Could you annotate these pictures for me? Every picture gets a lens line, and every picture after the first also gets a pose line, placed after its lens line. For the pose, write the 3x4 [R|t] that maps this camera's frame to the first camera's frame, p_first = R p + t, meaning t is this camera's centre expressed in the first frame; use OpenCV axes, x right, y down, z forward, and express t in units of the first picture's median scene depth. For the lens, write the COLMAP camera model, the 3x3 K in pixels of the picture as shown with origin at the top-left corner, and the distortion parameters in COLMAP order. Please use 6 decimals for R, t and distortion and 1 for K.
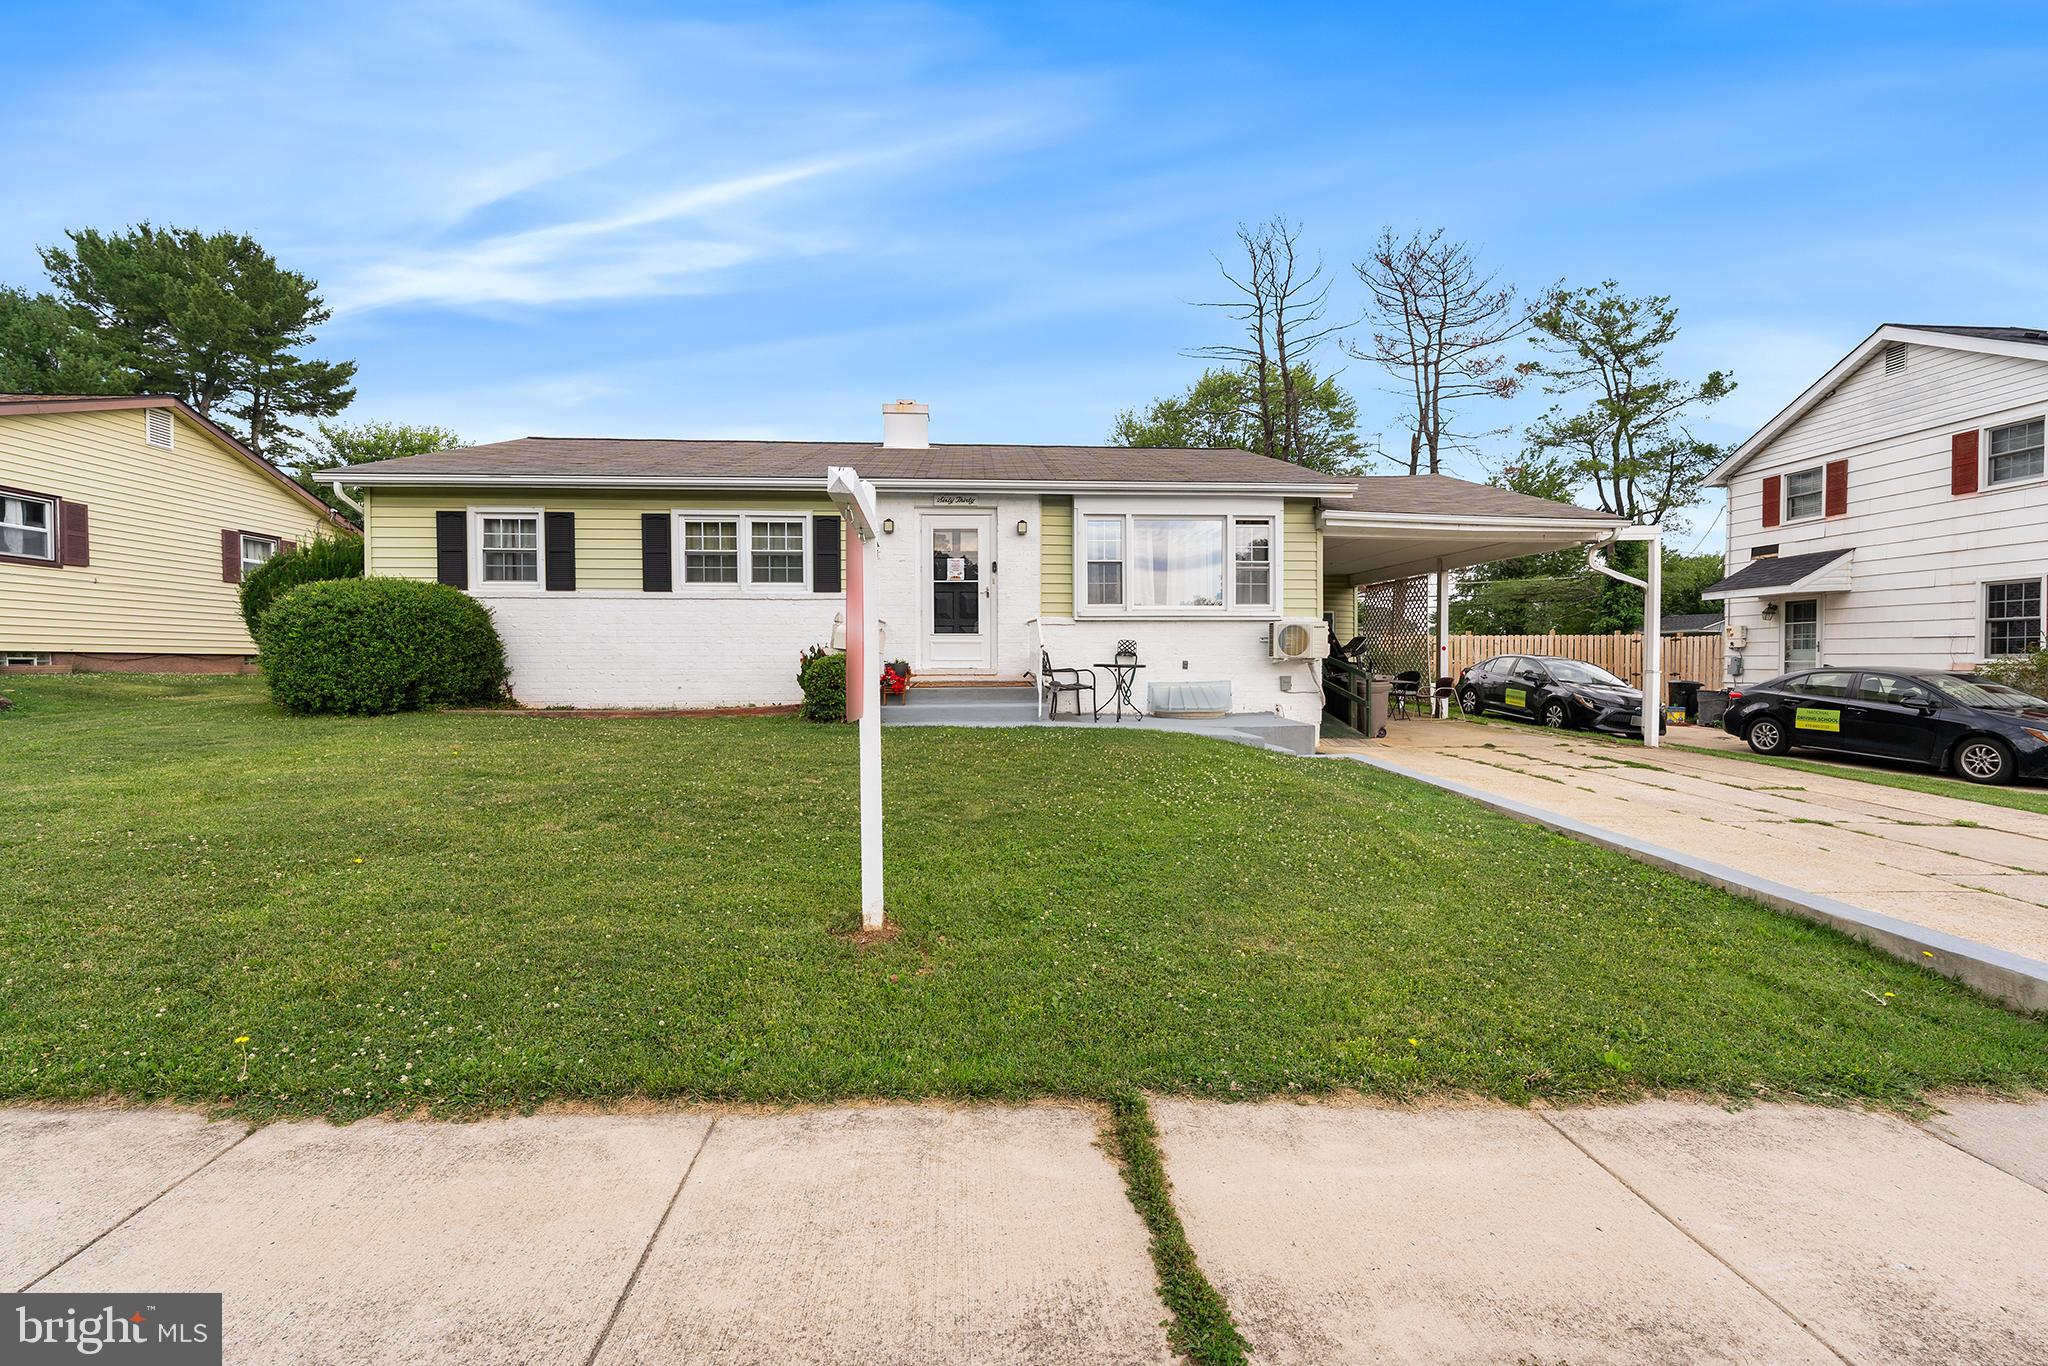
lens RADIAL K [[870.9, 0, 1024.1], [0, 870.9, 683.9], [0, 0, 1]] dist [0.001761, -0.001380]
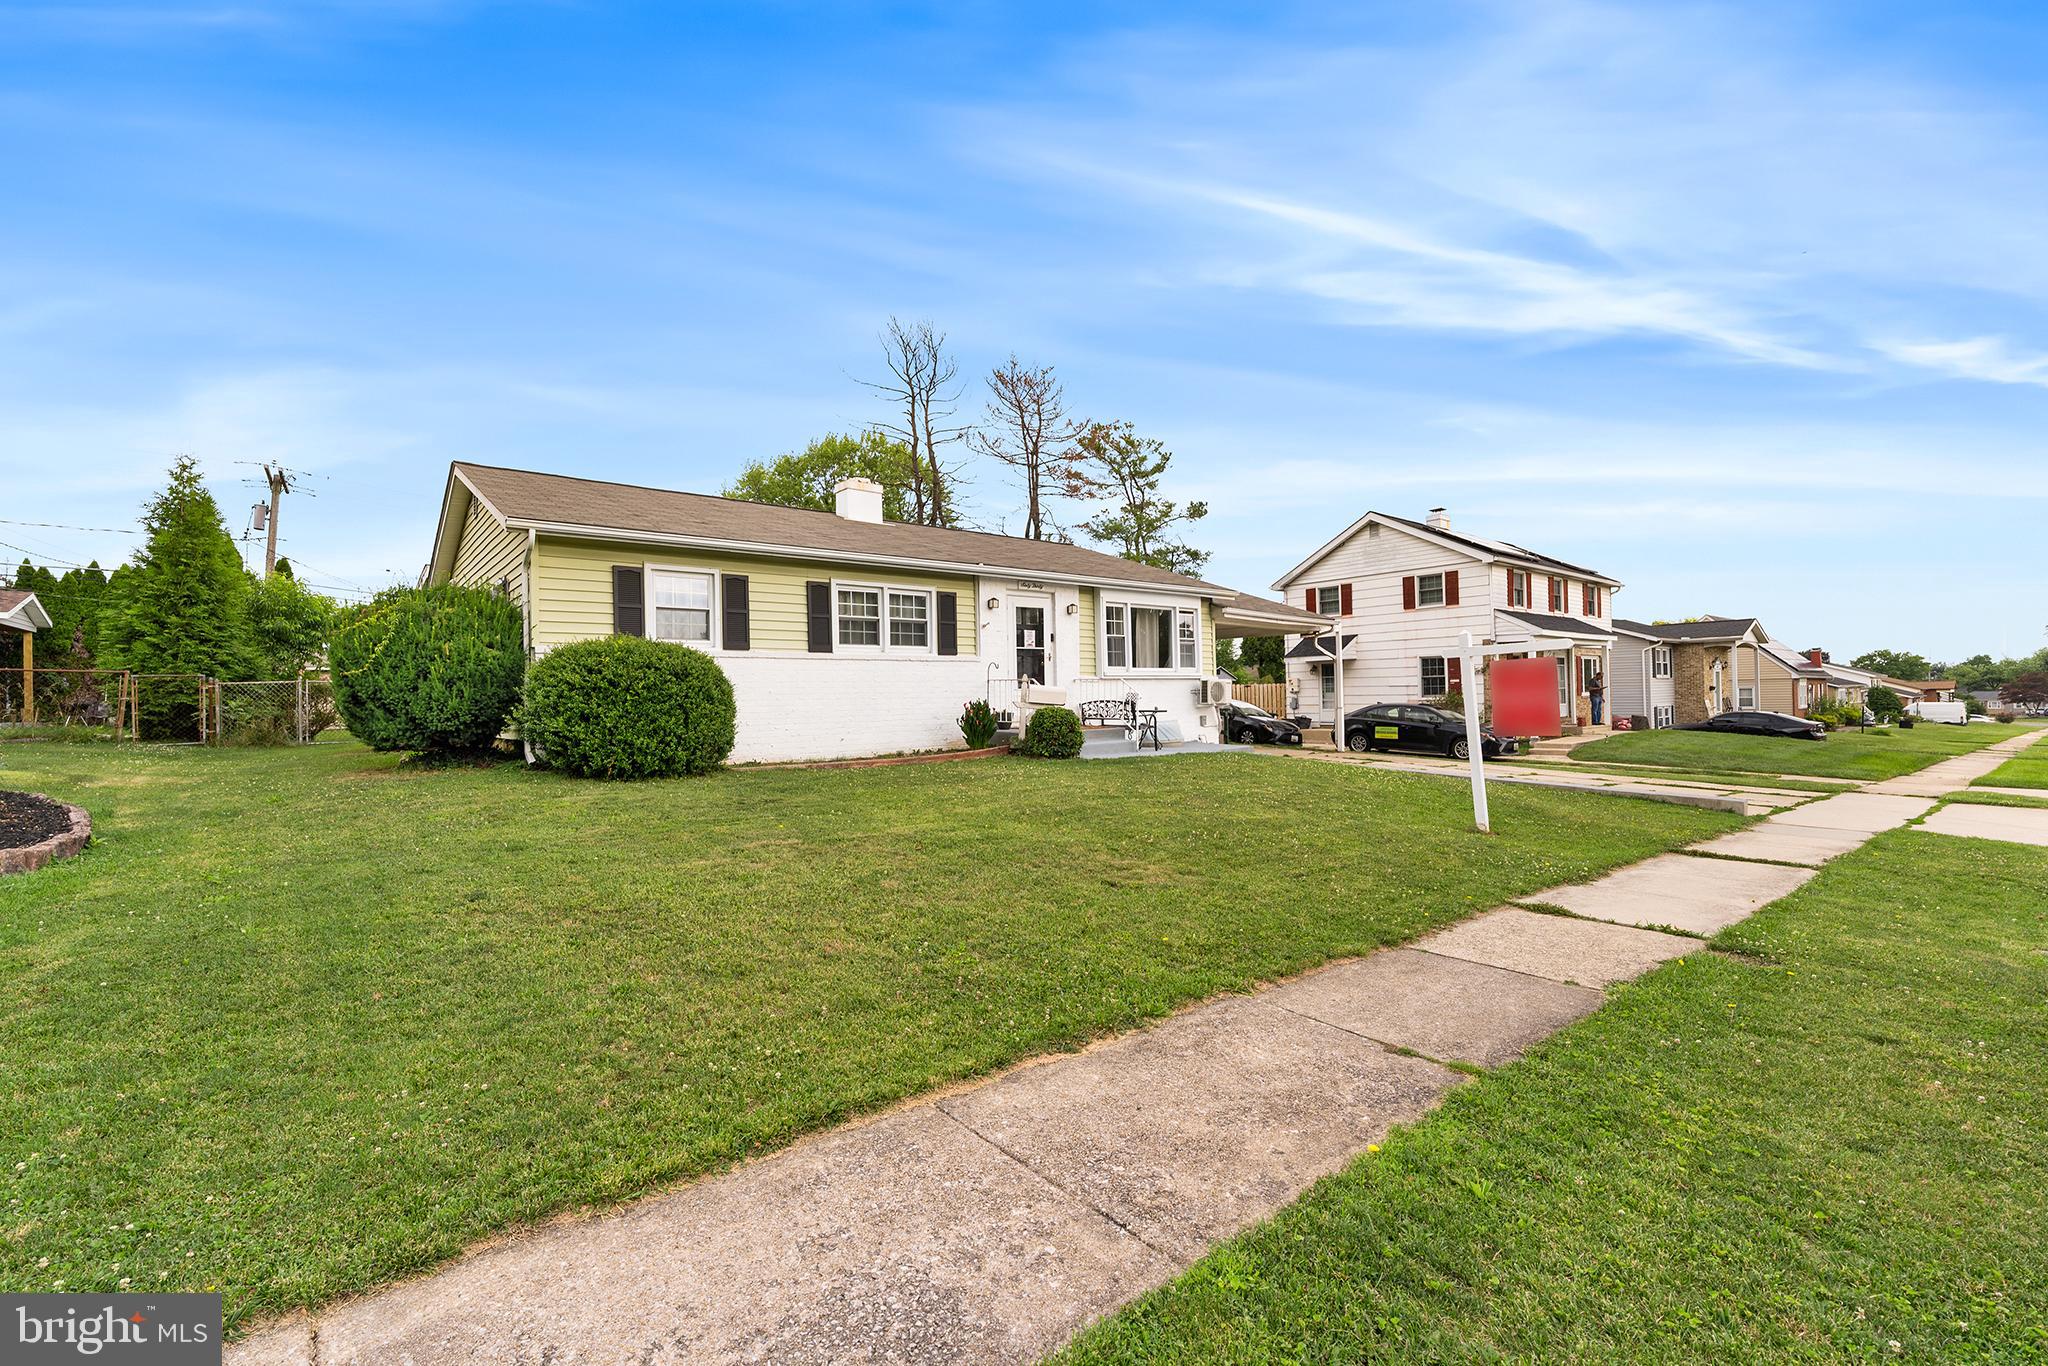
lens RADIAL K [[870.9, 0, 1059.2], [0, 870.9, 692.3], [0, 0, 1]] dist [0.001761, -0.001380]
pose [[0.804602, -0.008420, 0.593754, -0.631106], [0.031422, 0.999102, -0.028412, -0.011321], [-0.592982, 0.041517, 0.804145, -0.046296]]
